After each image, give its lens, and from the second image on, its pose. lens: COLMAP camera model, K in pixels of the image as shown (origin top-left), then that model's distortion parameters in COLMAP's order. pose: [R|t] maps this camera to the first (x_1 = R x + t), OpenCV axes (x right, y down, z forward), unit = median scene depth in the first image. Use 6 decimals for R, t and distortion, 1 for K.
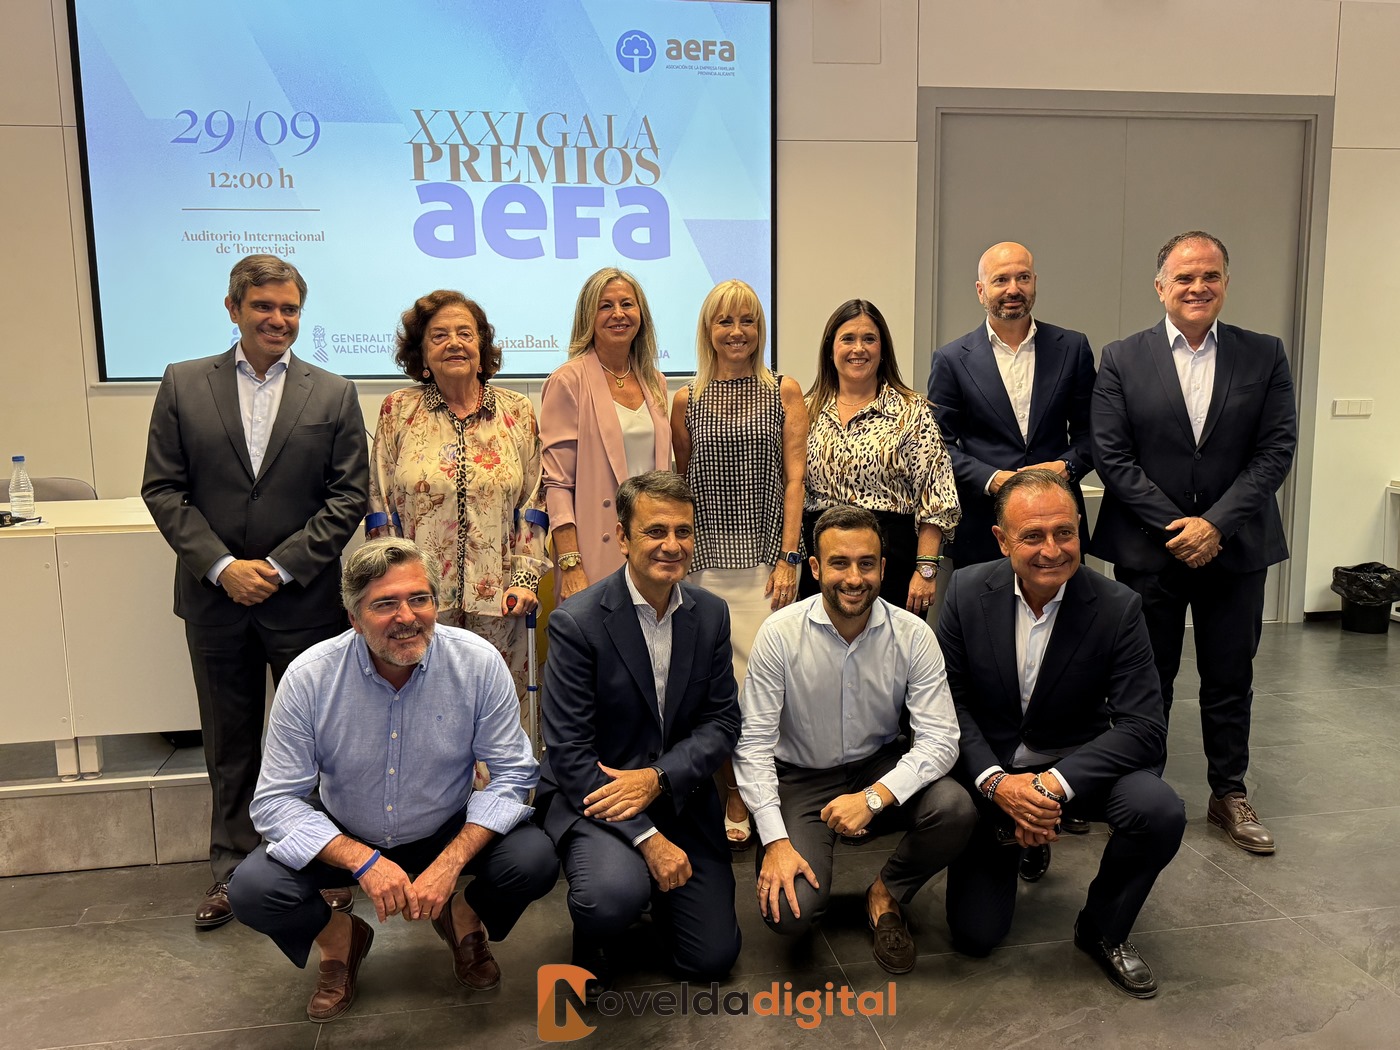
lens RADIAL K [[1177.3, 0, 718.5], [0, 1177.3, 521.9], [0, 0, 1]] dist [0.058416, -0.093023]
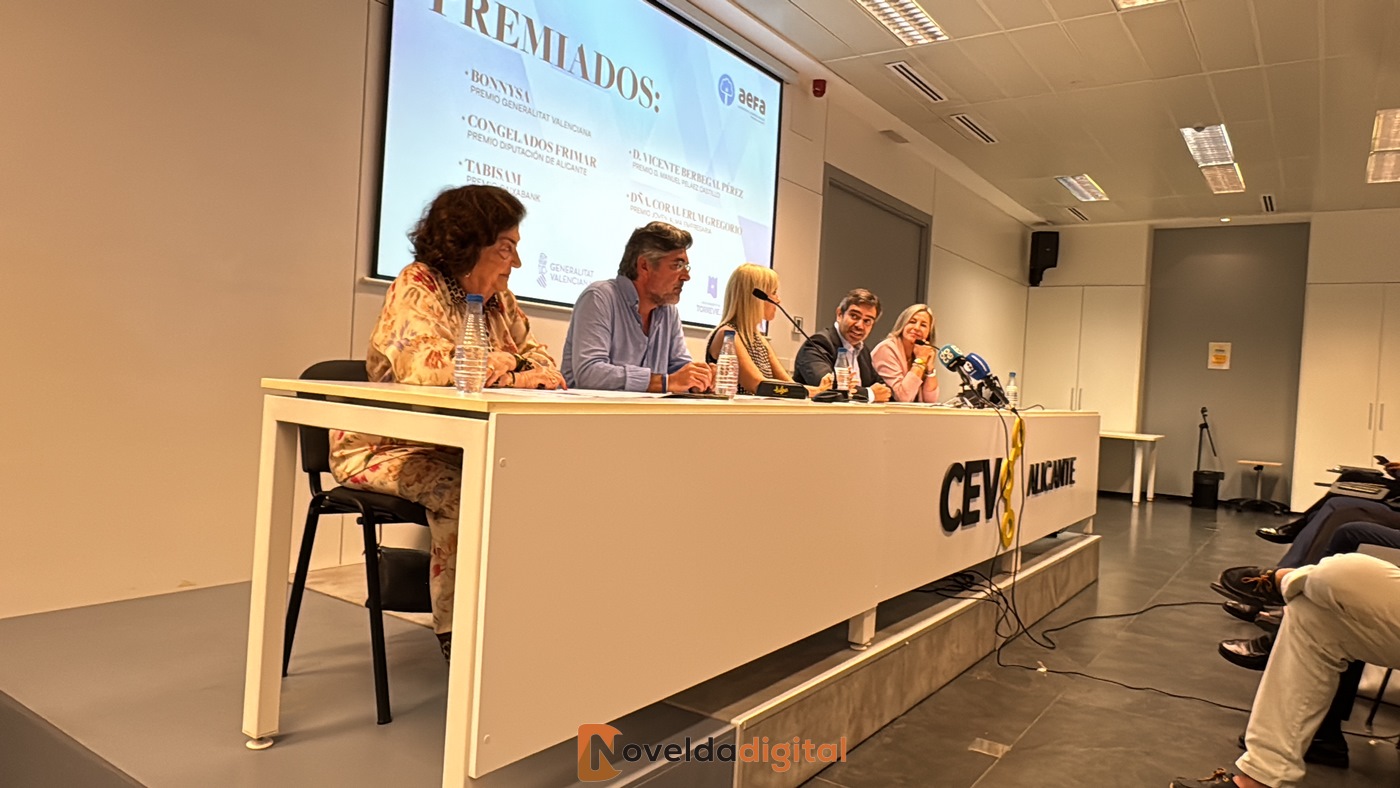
lens RADIAL K [[903.9, 0, 689.7], [0, 903.9, 389.0], [0, 0, 1]] dist [-0.024711, 0.000896]
pose [[0.713342, 0.051205, 0.698943, -1.235982], [0.021338, 0.995278, -0.094692, 0.057573], [-0.700491, 0.082462, 0.708881, 0.514316]]
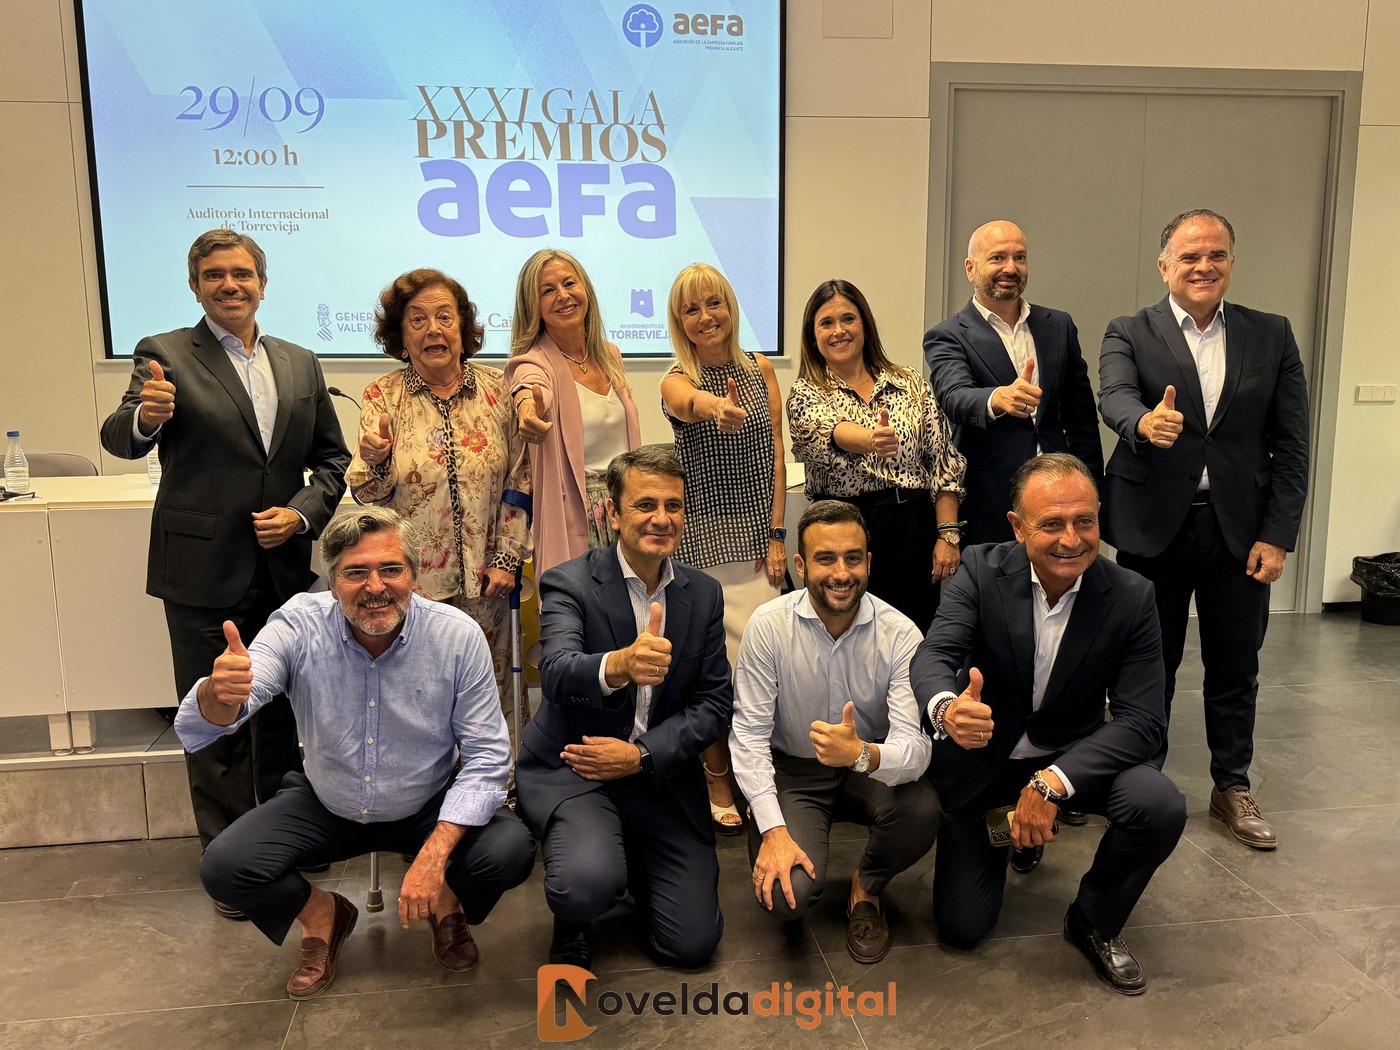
lens RADIAL K [[1177.3, 0, 708.0], [0, 1177.3, 524.9], [0, 0, 1]] dist [0.058416, -0.093023]
pose [[0.999488, 0.010525, -0.030216, 0.029127], [-0.009999, 0.999796, 0.017527, -0.000030], [0.030395, -0.017215, 0.999390, 0.014198]]
